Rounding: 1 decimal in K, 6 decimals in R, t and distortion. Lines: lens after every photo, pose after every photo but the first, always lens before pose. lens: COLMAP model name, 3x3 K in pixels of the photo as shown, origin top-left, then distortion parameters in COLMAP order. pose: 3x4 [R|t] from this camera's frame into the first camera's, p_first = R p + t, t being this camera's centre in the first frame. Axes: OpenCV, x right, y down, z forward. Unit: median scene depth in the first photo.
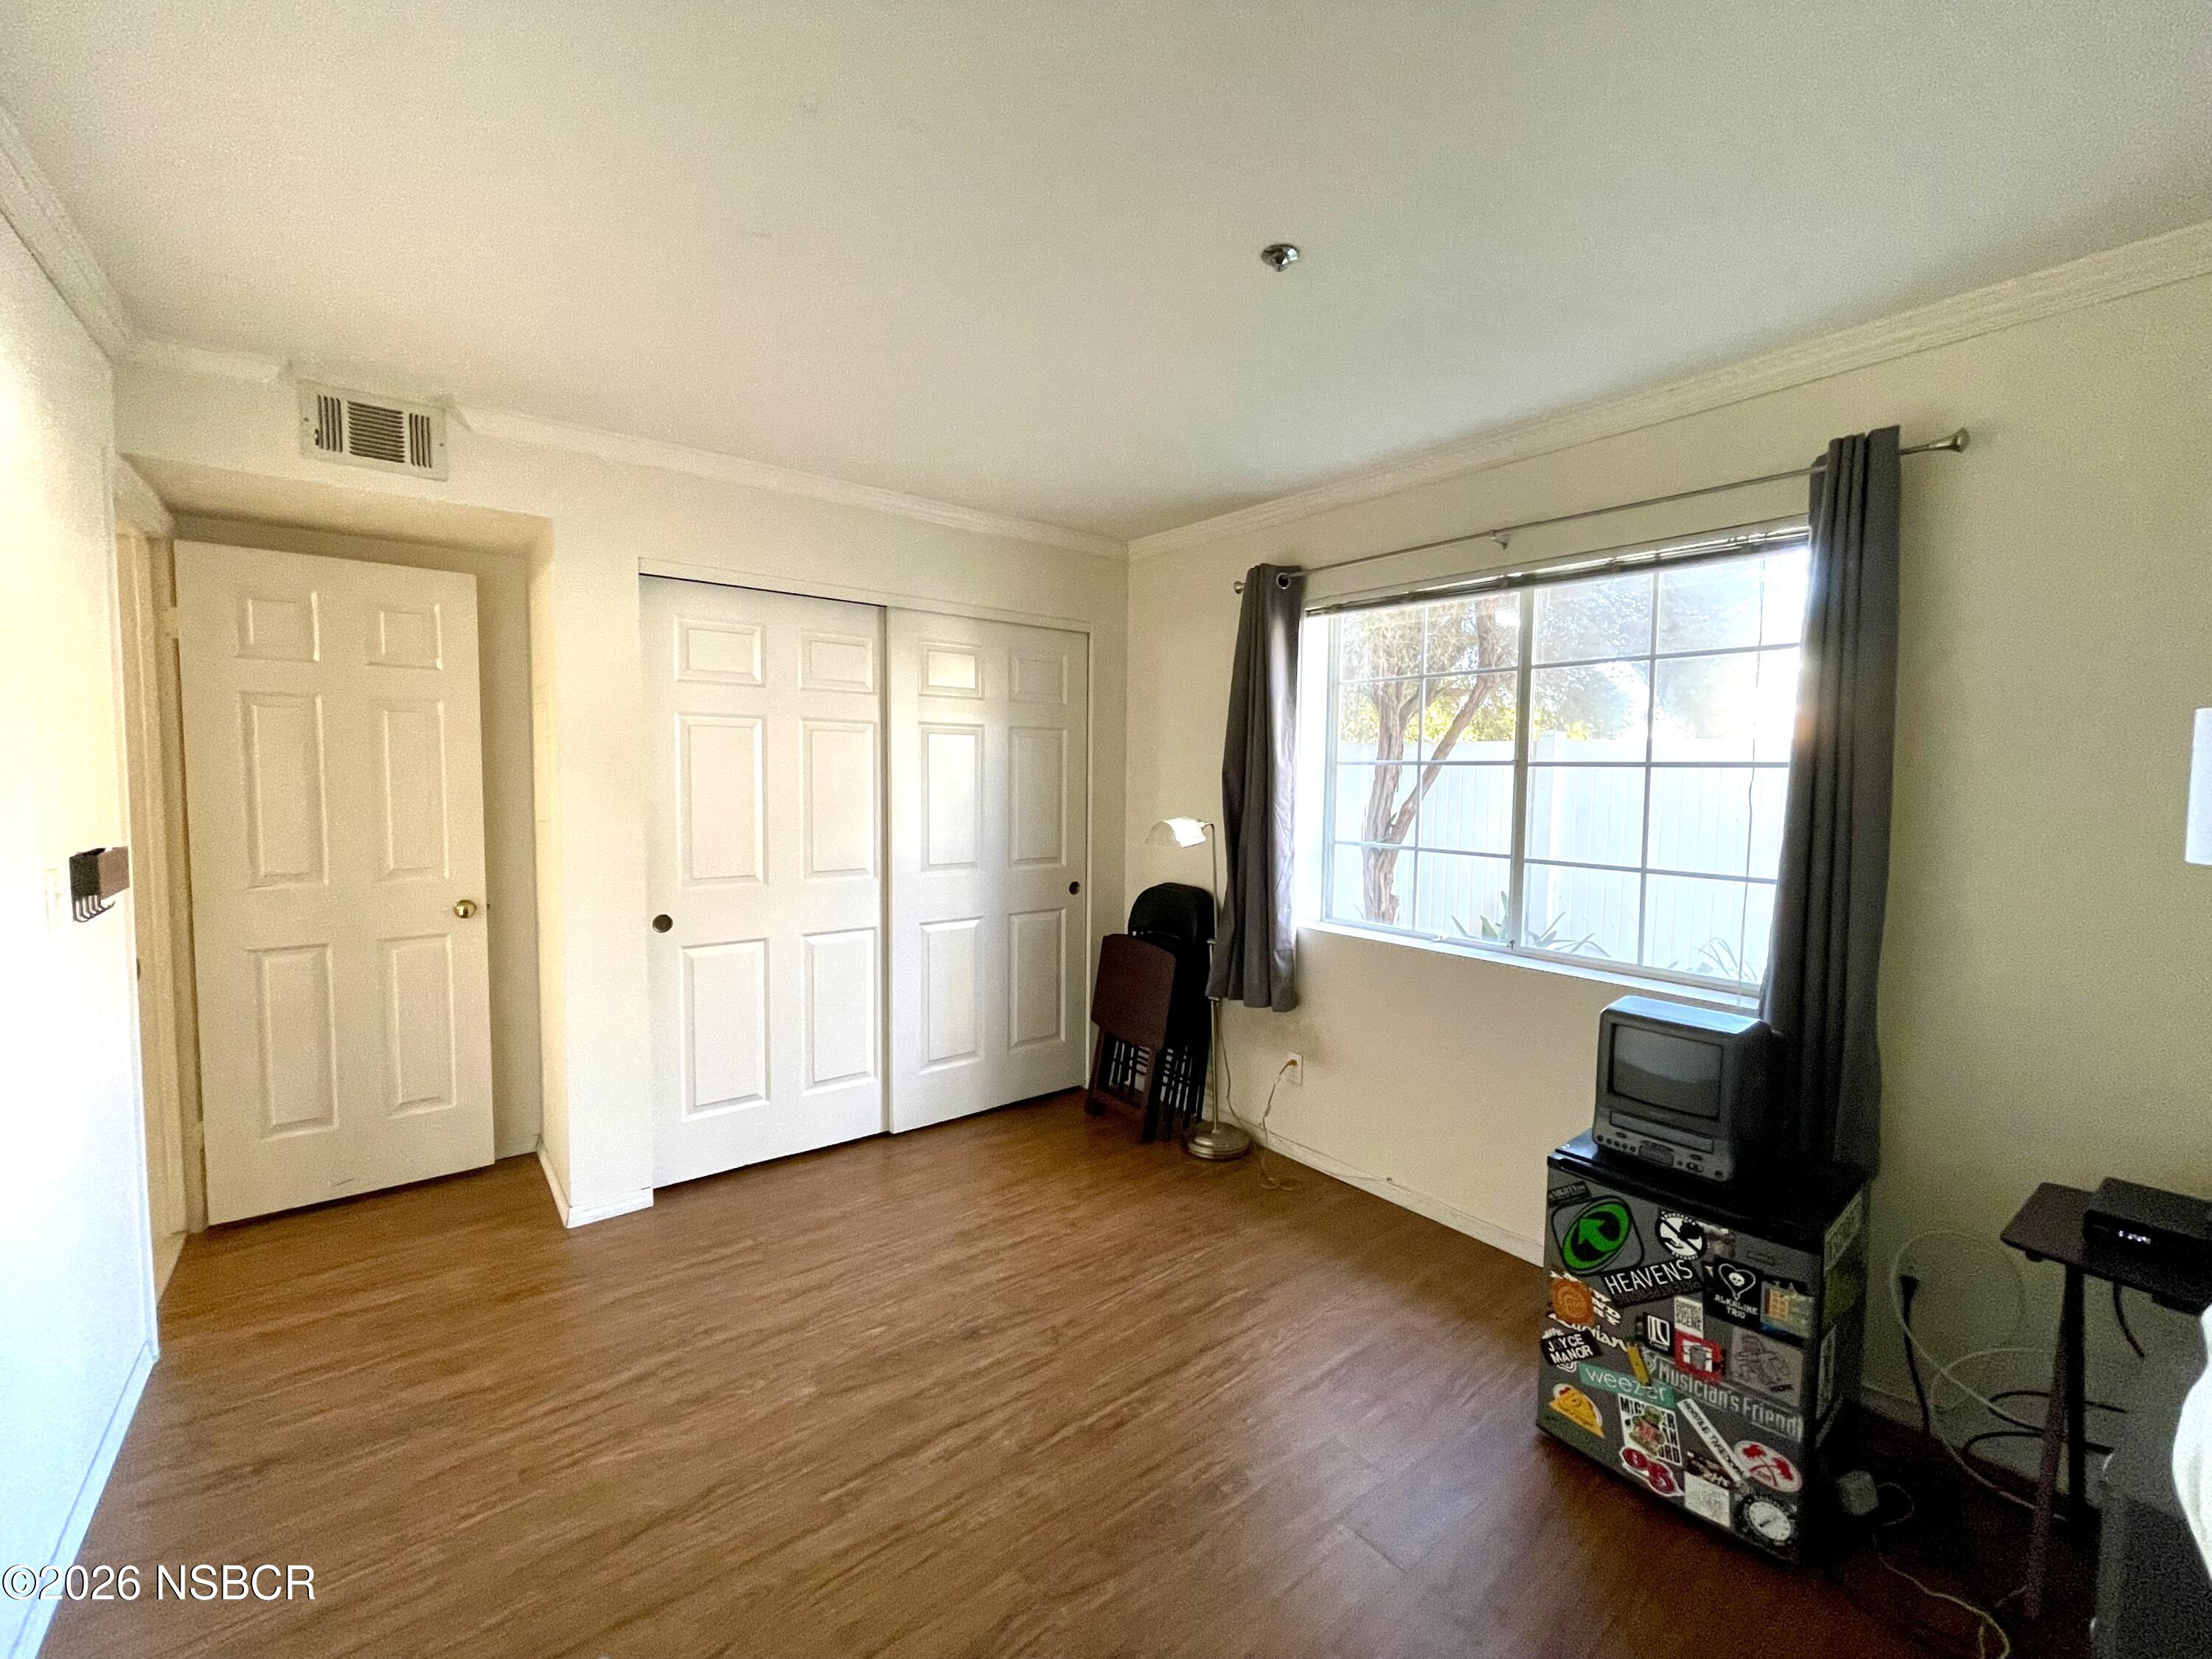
lens RADIAL K [[921.3, 0, 1123.6], [0, 921.3, 832.1], [0, 0, 1]] dist [-0.001491, 0.000240]
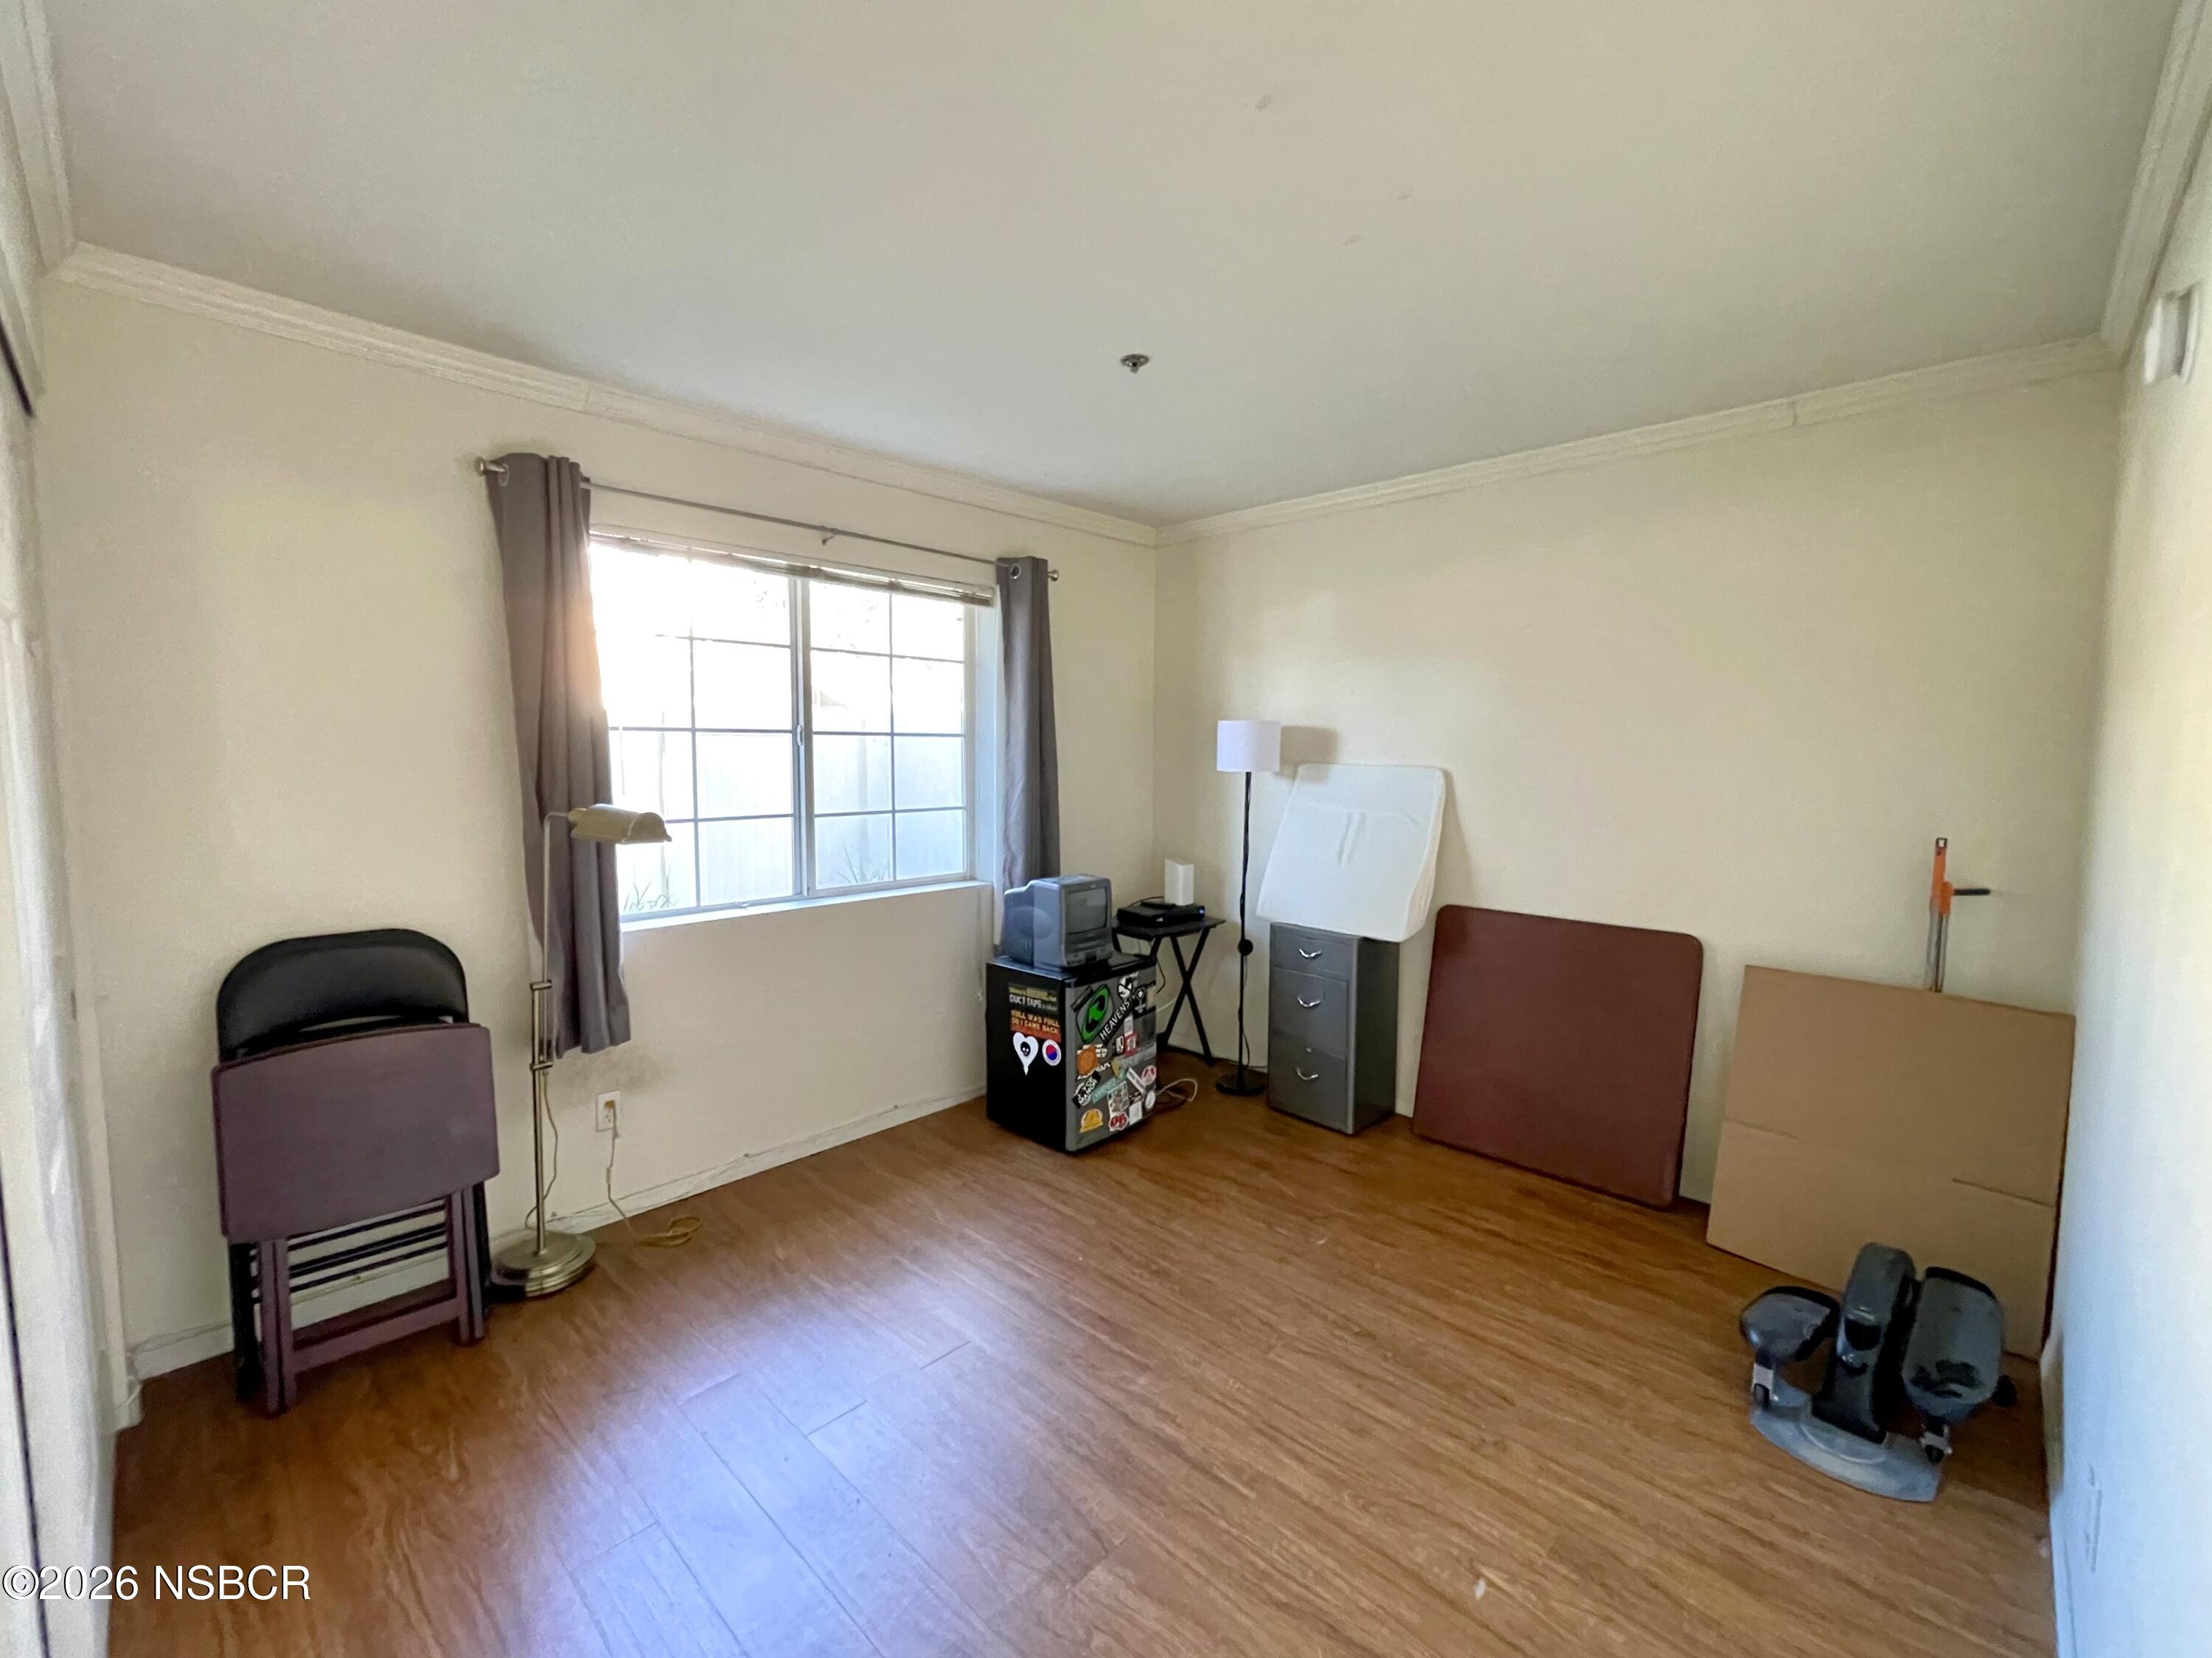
lens RADIAL K [[921.2, 0, 1121.8], [0, 921.2, 817.3], [0, 0, 1]] dist [-0.001491, 0.000240]
pose [[-0.143389, -0.095114, 0.985085, -1.153524], [0.056812, 0.992939, 0.104142, -0.099484], [-0.988034, 0.070897, -0.136973, 1.167742]]
